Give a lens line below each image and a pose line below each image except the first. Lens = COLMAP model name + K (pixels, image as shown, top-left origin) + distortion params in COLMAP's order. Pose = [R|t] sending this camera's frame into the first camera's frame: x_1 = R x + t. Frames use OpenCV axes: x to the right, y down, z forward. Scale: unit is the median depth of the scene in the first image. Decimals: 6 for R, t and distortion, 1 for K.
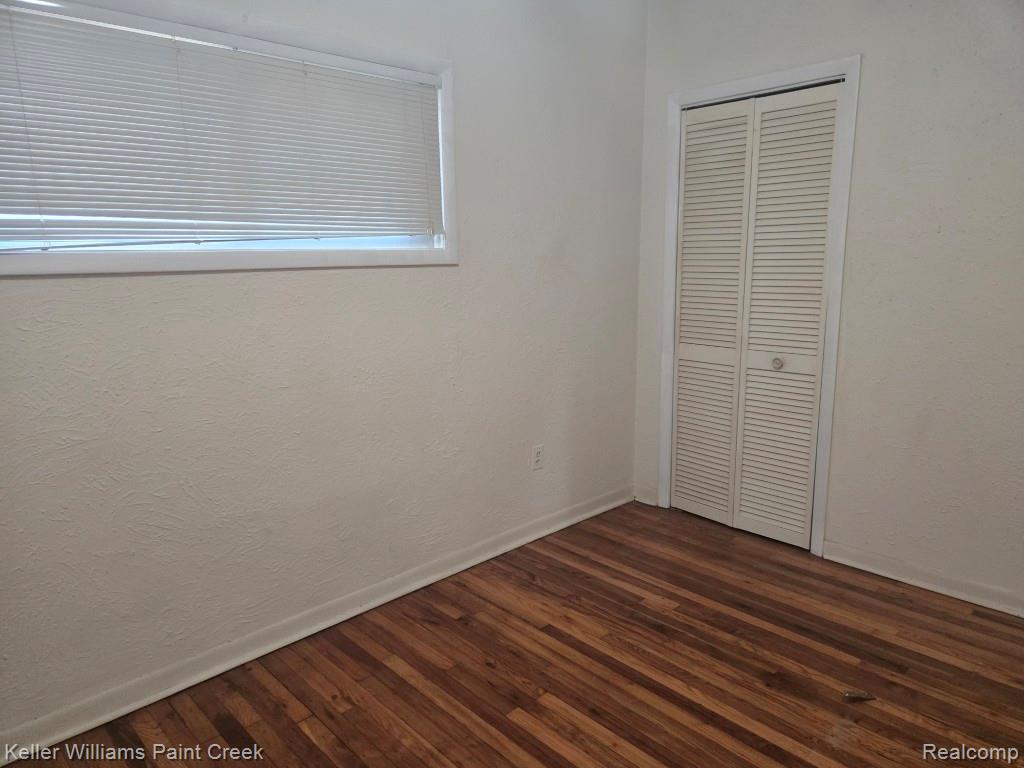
lens RADIAL K [[687.6, 0, 518.6], [0, 687.6, 389.3], [0, 0, 1]] dist [0.062324, -0.042825]
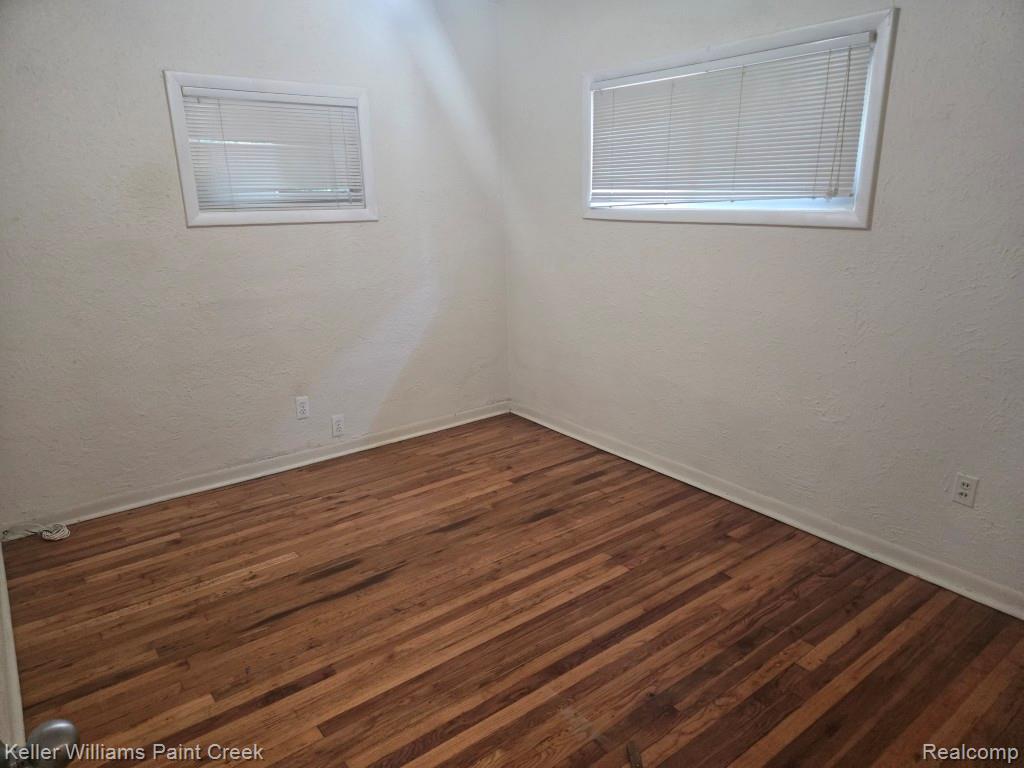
lens RADIAL K [[687.6, 0, 522.8], [0, 687.6, 379.9], [0, 0, 1]] dist [0.062324, -0.042825]
pose [[-0.103009, 0.276566, -0.955458, 1.078824], [-0.191568, 0.937069, 0.291896, -0.203287], [0.976059, 0.213103, -0.043545, 0.724880]]
